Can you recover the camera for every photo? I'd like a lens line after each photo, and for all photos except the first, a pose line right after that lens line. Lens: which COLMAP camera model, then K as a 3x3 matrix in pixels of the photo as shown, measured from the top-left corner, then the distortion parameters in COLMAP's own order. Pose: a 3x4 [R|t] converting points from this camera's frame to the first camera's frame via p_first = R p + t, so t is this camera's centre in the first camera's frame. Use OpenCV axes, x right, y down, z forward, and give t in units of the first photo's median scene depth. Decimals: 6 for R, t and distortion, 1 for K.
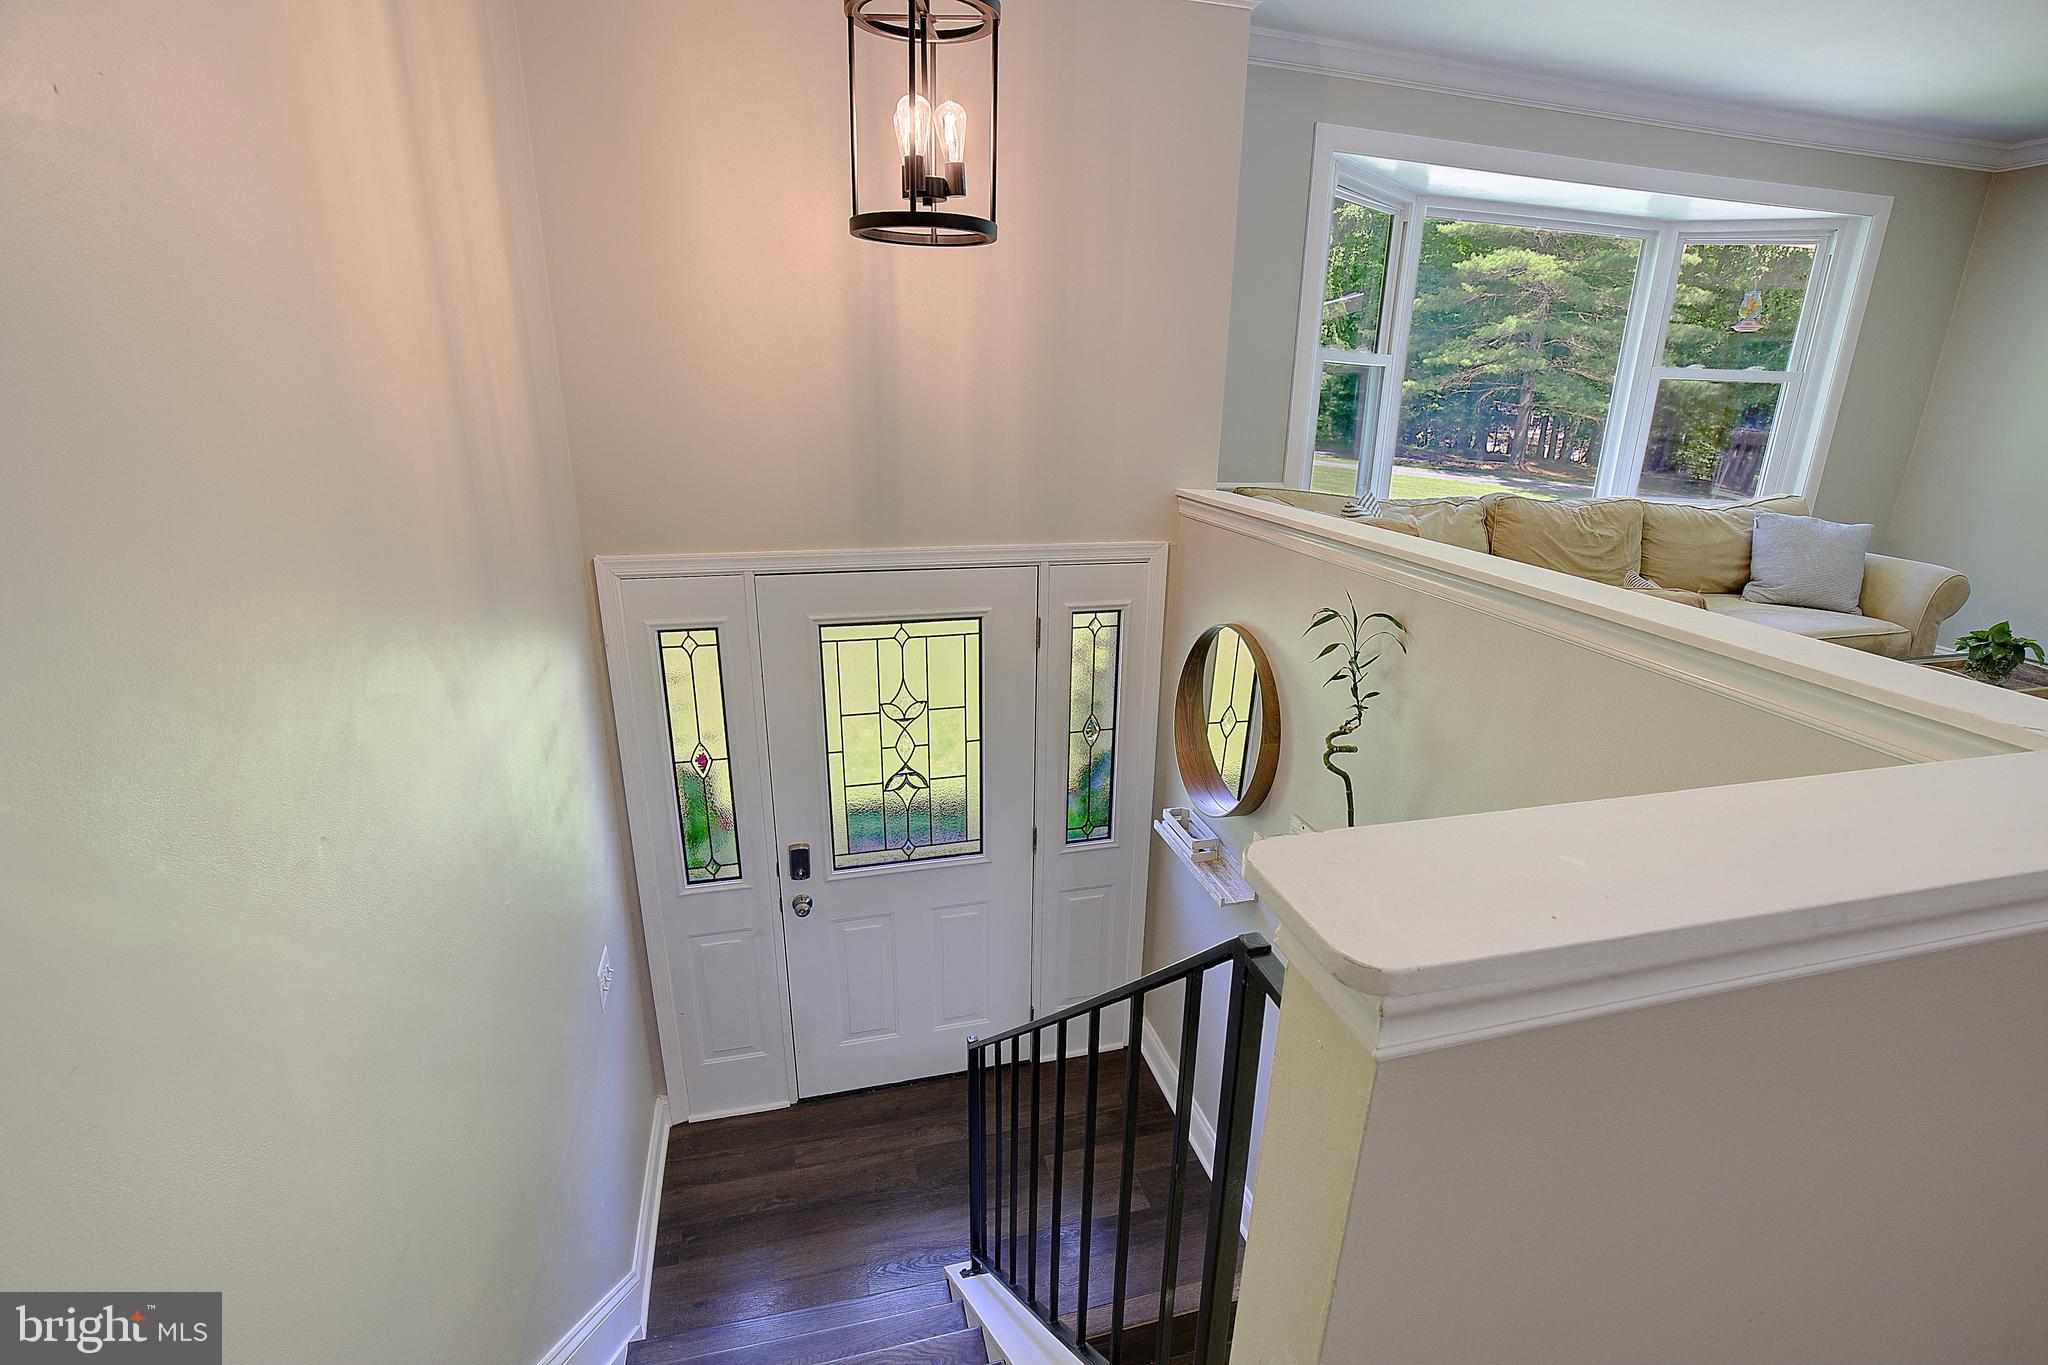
lens RADIAL K [[946.1, 0, 1035.6], [0, 946.1, 696.0], [0, 0, 1]] dist [-0.030141, 0.000235]
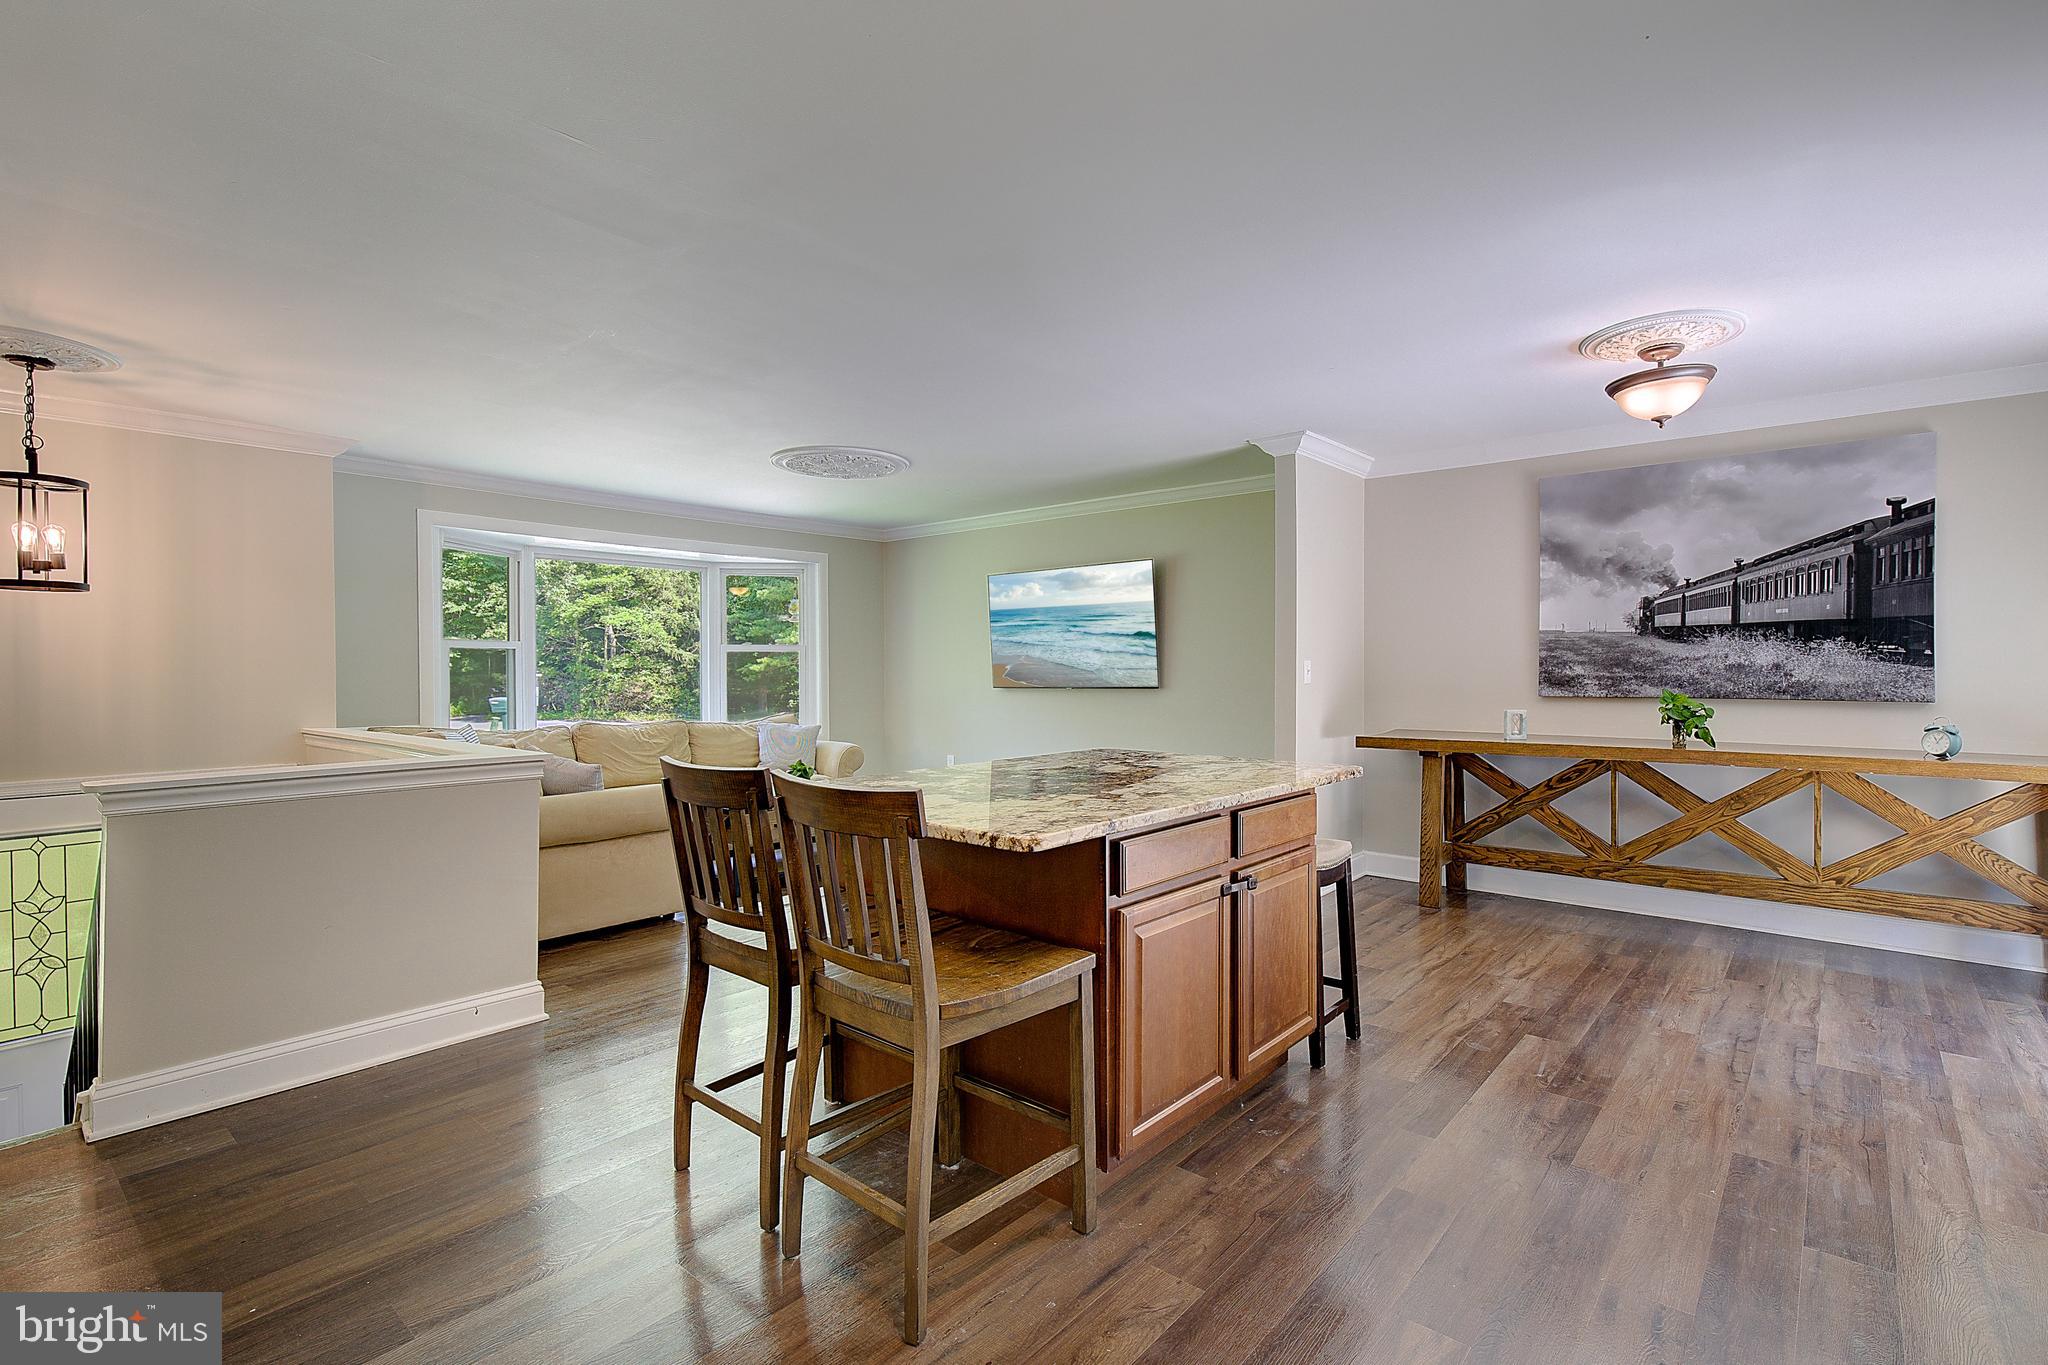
lens RADIAL K [[946.3, 0, 1026.9], [0, 946.3, 668.9], [0, 0, 1]] dist [0.000815, 0.000067]
pose [[0.828868, -0.024947, 0.558888, 0.264285], [0.193006, 0.950422, -0.243817, 0.282956], [-0.525097, 0.309961, 0.792589, -0.840942]]
